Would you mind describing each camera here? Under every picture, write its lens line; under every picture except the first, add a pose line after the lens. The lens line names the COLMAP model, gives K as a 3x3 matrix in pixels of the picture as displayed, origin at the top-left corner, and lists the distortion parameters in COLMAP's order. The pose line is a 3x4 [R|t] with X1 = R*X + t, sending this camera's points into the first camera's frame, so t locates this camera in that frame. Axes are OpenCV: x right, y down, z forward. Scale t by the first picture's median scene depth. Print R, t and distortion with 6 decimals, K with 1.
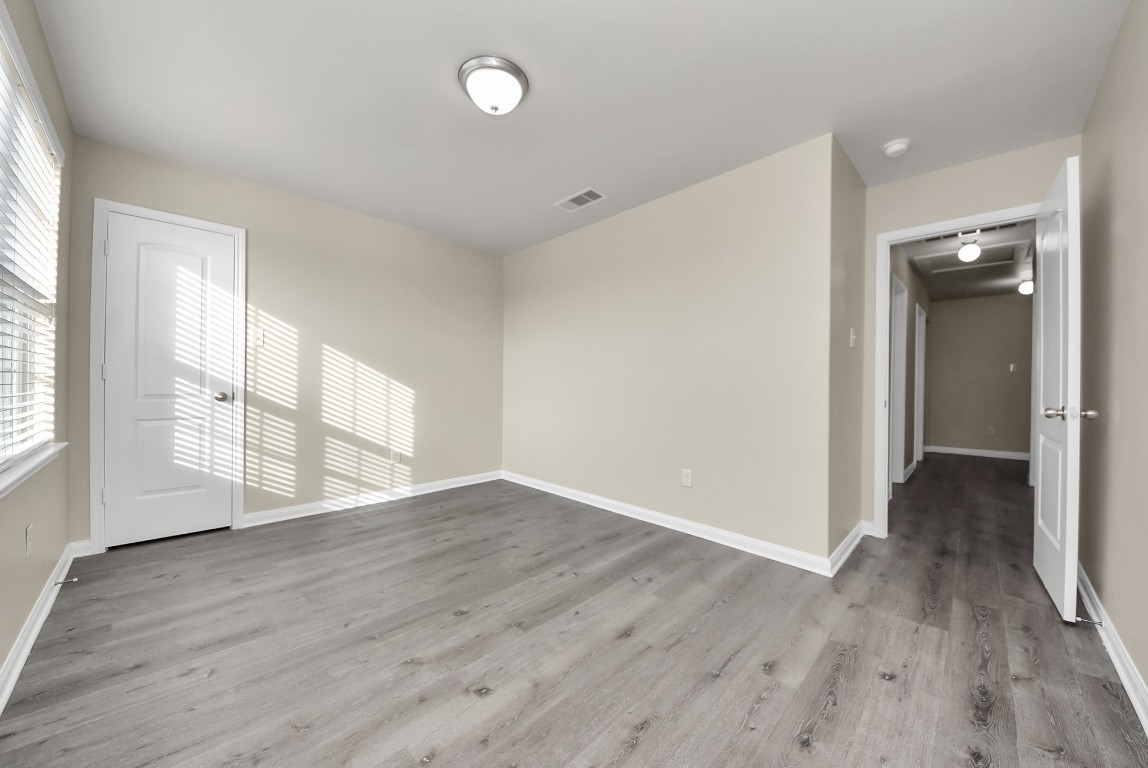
lens RADIAL K [[399.6, 0, 577.3], [0, 399.6, 386.3], [0, 0, 1]] dist [0.021059, -0.009991]
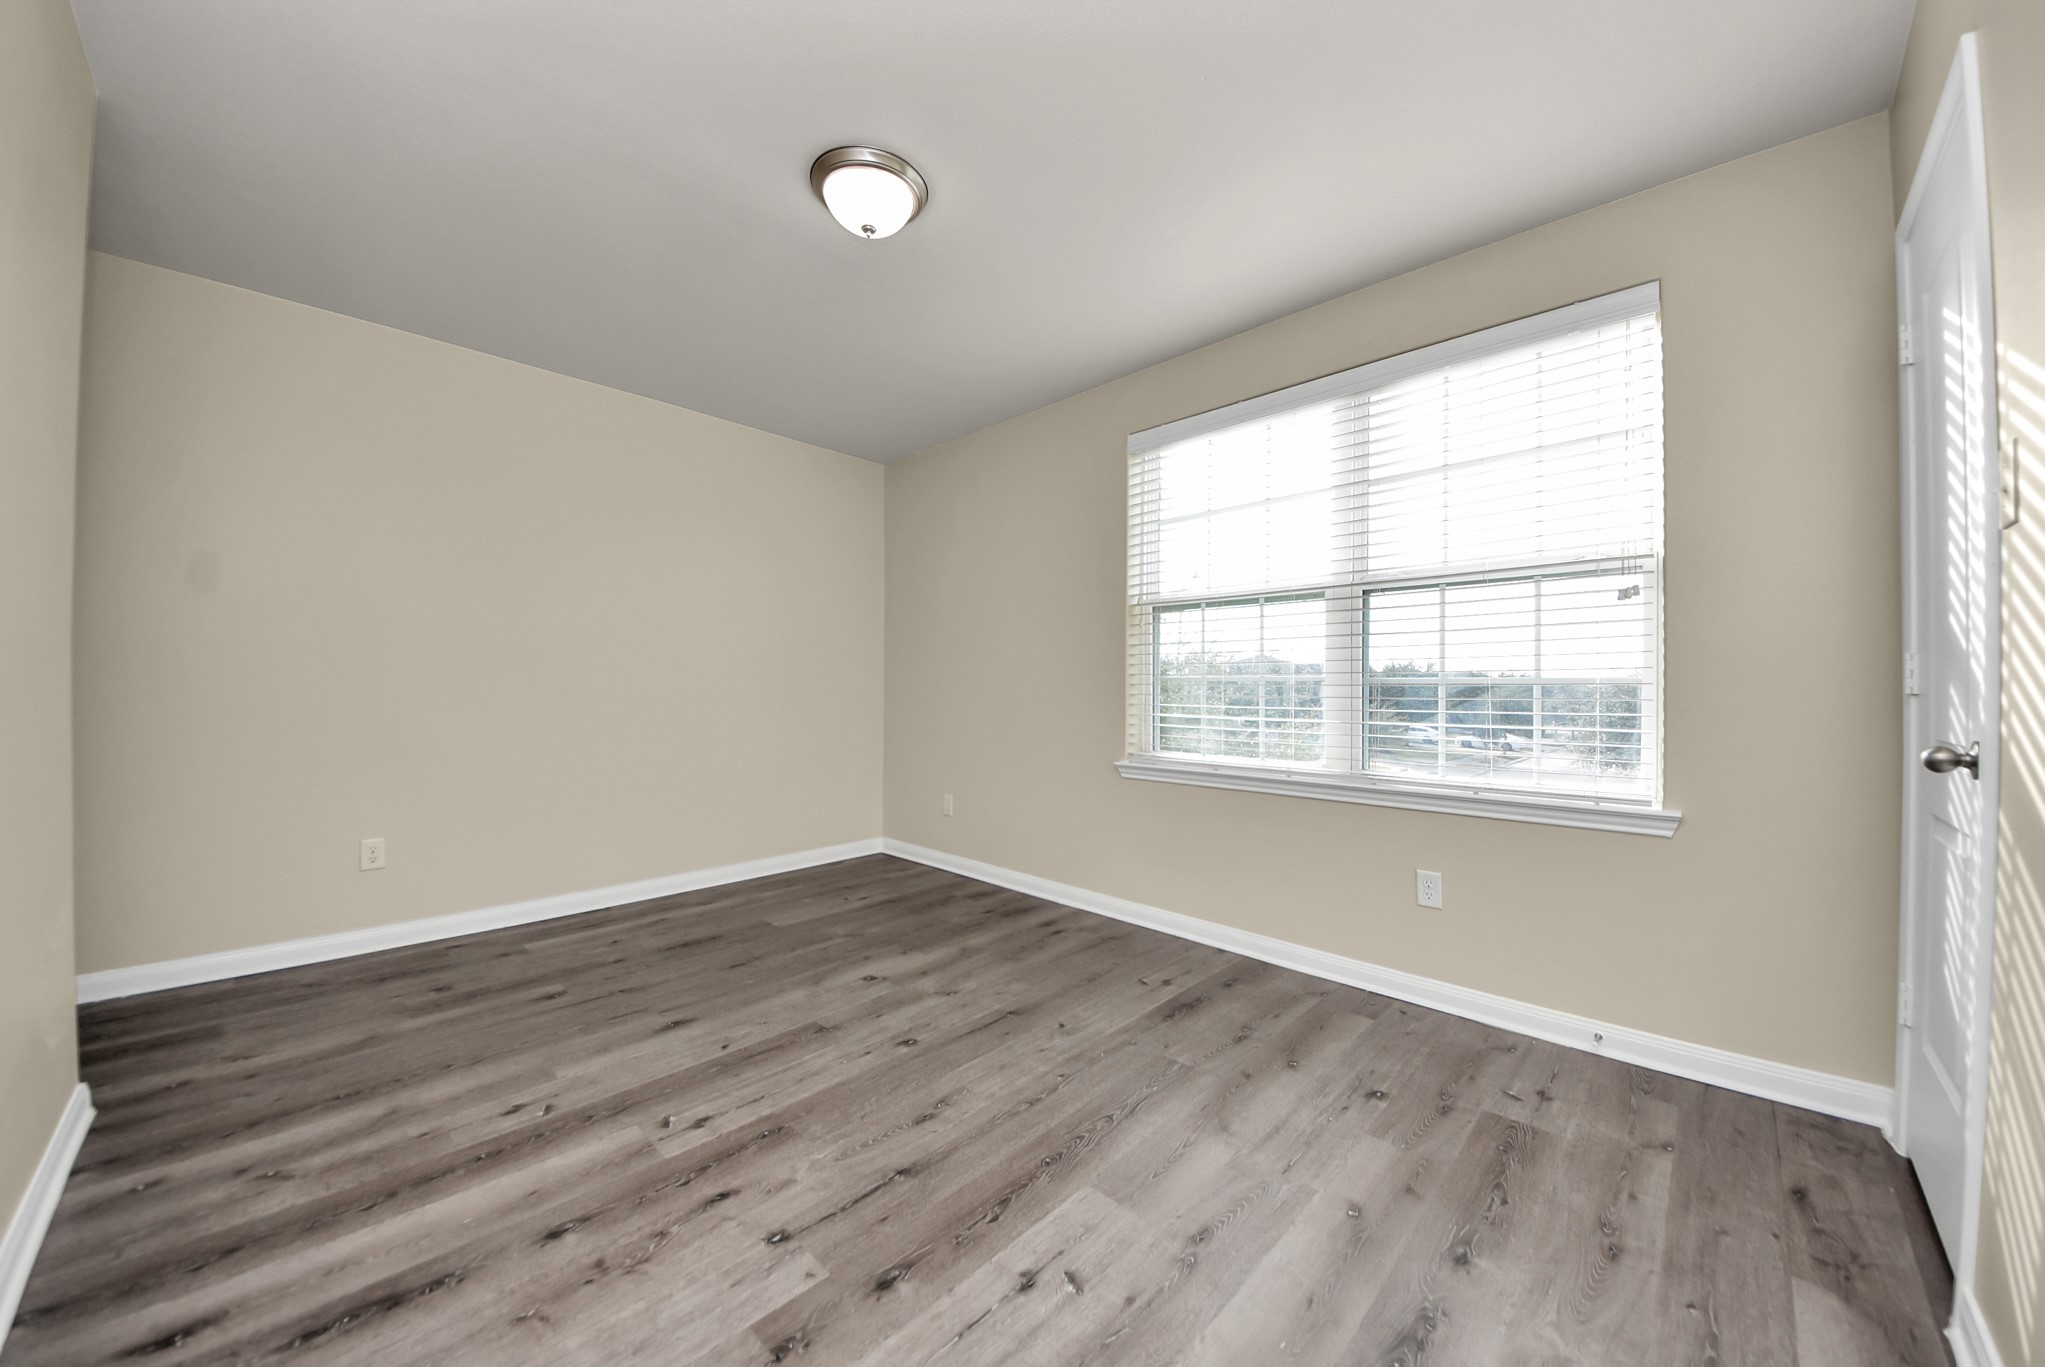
lens RADIAL K [[711.9, 0, 1028.4], [0, 711.9, 687.6], [0, 0, 1]] dist [0.021059, -0.009991]
pose [[-0.999694, -0.018016, -0.016951, -0.295167], [-0.017994, 0.999837, -0.001438, -0.007018], [0.016974, -0.001133, -0.999855, 1.404647]]
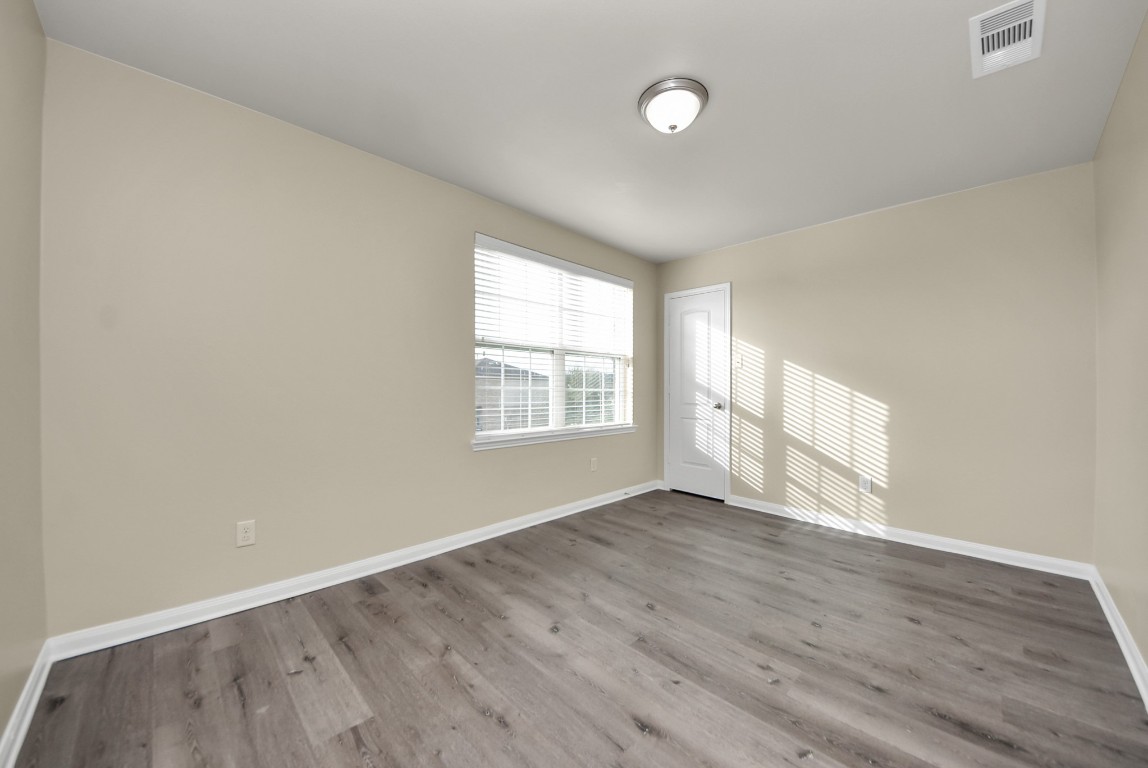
lens RADIAL K [[409.4, 0, 580.2], [0, 409.4, 381.0], [0, 0, 1]] dist [0.039163, -0.016862]
pose [[-0.012392, -0.032629, -0.999391, 0.565981], [-0.005123, 0.999456, -0.032568, -0.010819], [0.999910, 0.004716, -0.012553, 0.533514]]
